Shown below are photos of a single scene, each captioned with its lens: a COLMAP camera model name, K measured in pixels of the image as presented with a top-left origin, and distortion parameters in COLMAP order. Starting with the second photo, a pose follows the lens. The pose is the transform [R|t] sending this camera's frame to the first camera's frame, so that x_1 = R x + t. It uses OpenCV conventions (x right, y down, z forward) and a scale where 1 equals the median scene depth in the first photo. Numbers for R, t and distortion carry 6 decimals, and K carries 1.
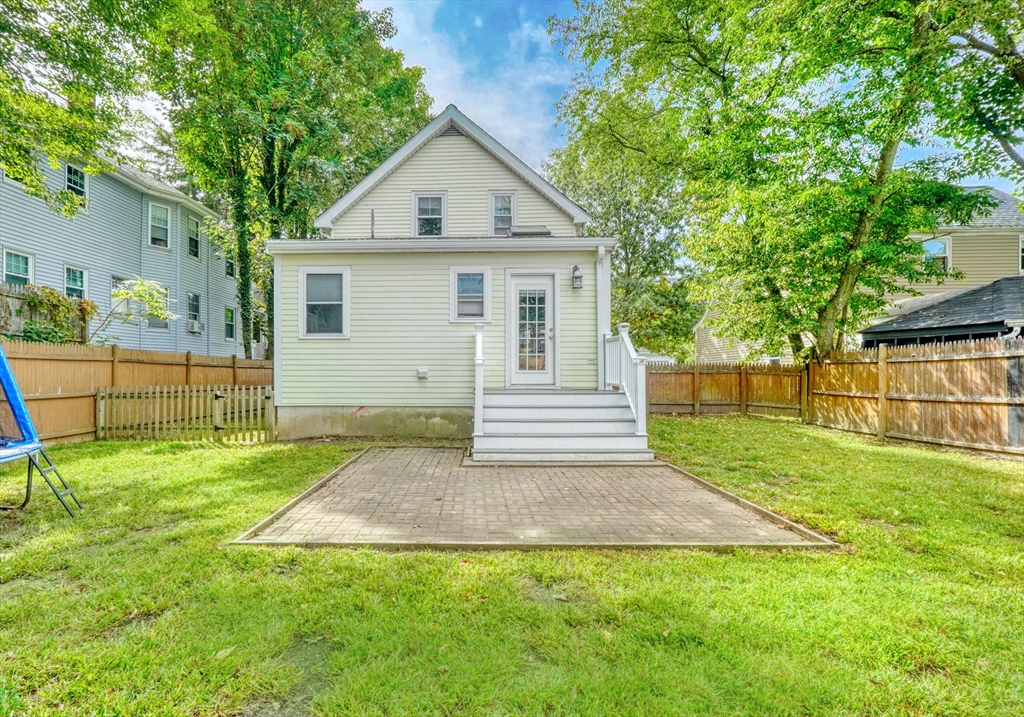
lens RADIAL K [[461.7, 0, 508.3], [0, 461.7, 365.9], [0, 0, 1]] dist [-0.001273, -0.000071]
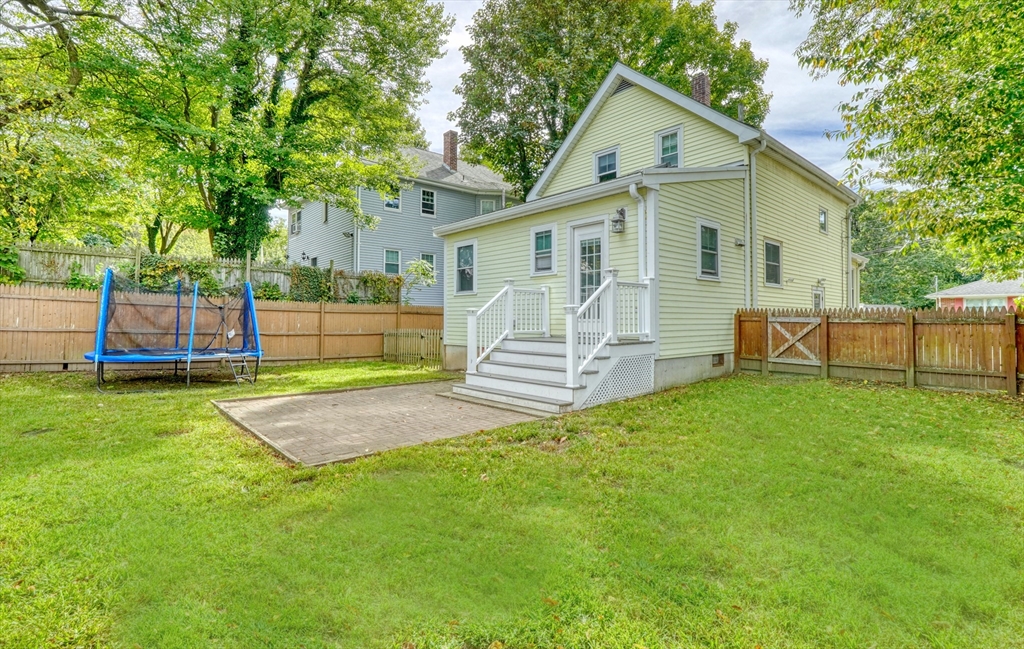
lens RADIAL K [[463.0, 0, 506.8], [0, 463.0, 307.1], [0, 0, 1]] dist [-0.011721, 0.000307]
pose [[0.695508, -0.018153, -0.718289, 0.655130], [0.005629, 0.999788, -0.019817, 0.002490], [0.718497, 0.009740, 0.695462, 0.168396]]
